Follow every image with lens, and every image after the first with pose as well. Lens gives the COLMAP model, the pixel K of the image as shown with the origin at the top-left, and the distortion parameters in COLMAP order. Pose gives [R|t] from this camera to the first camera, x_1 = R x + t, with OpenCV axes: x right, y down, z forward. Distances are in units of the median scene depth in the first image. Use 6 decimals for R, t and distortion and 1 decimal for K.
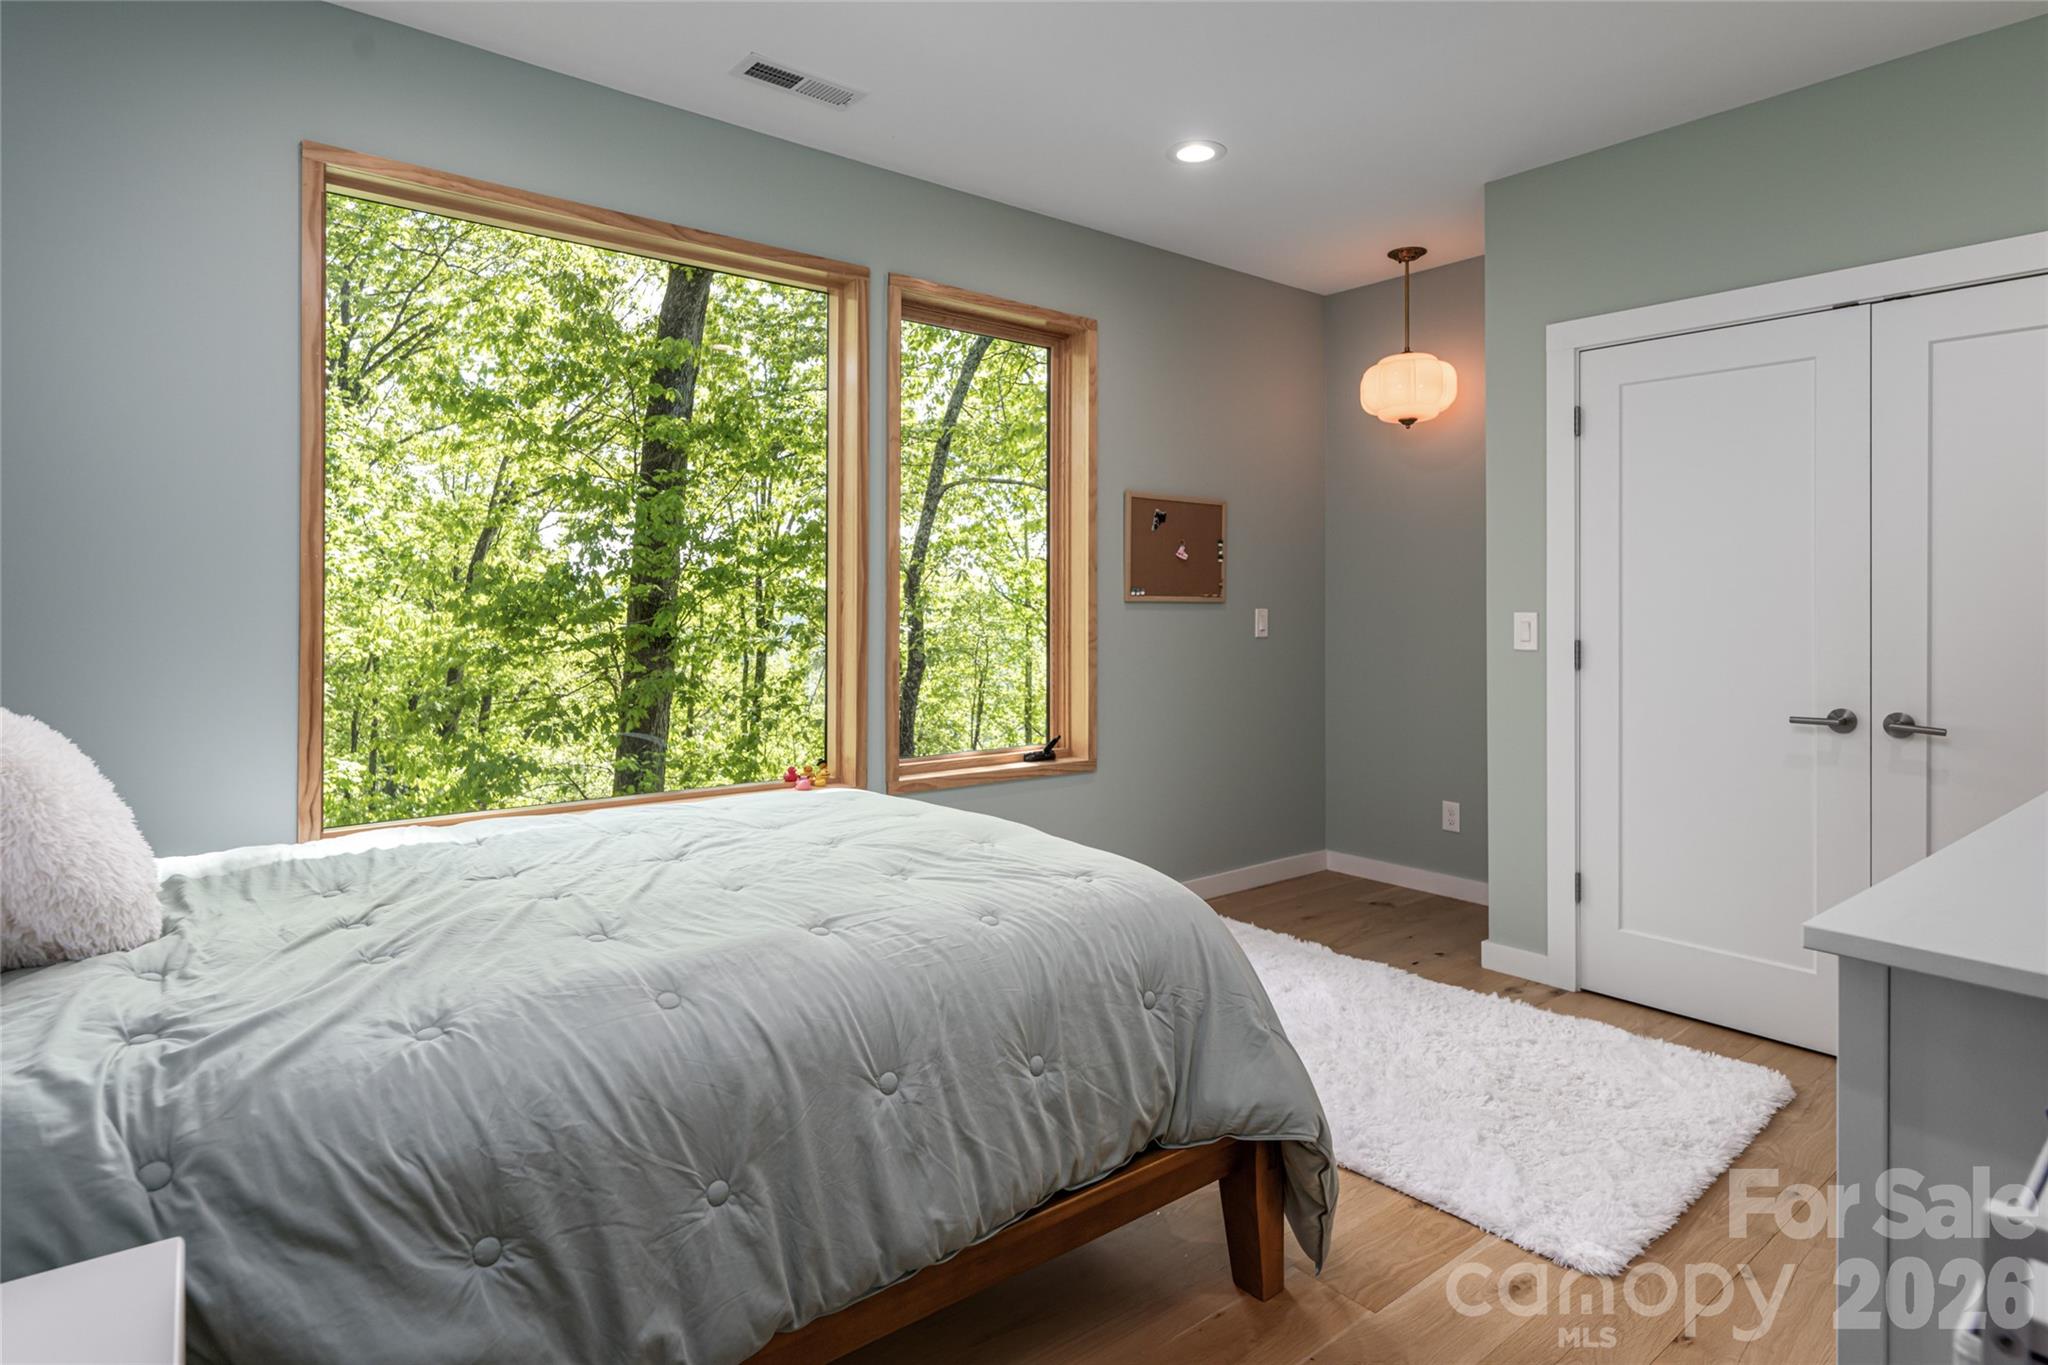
lens RADIAL K [[1116.3, 0, 1022.2], [0, 1116.3, 604.2], [0, 0, 1]] dist [0.020228, -0.000926]
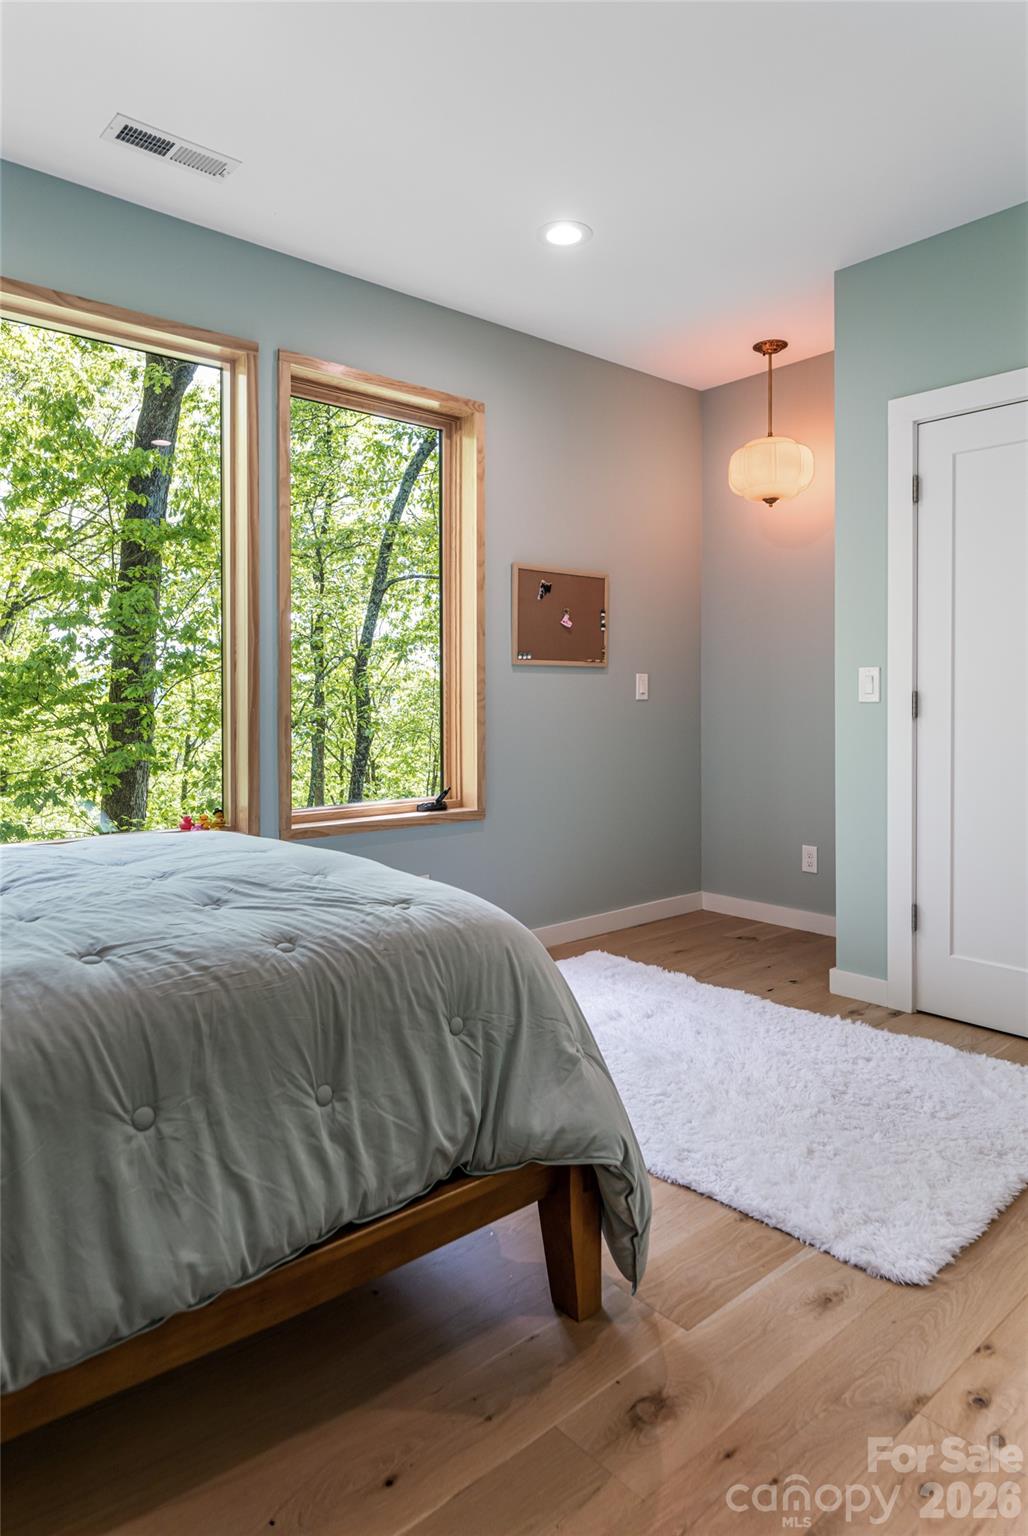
lens RADIAL K [[949.8, 0, 512.0], [0, 949.8, 712.2], [0, 0, 1]] dist [0.013453, 0.002283]
pose [[0.999427, -0.005025, 0.033486, 0.112701], [0.004464, 0.999849, 0.016811, 0.053280], [-0.033566, -0.016652, 0.999298, 0.139235]]
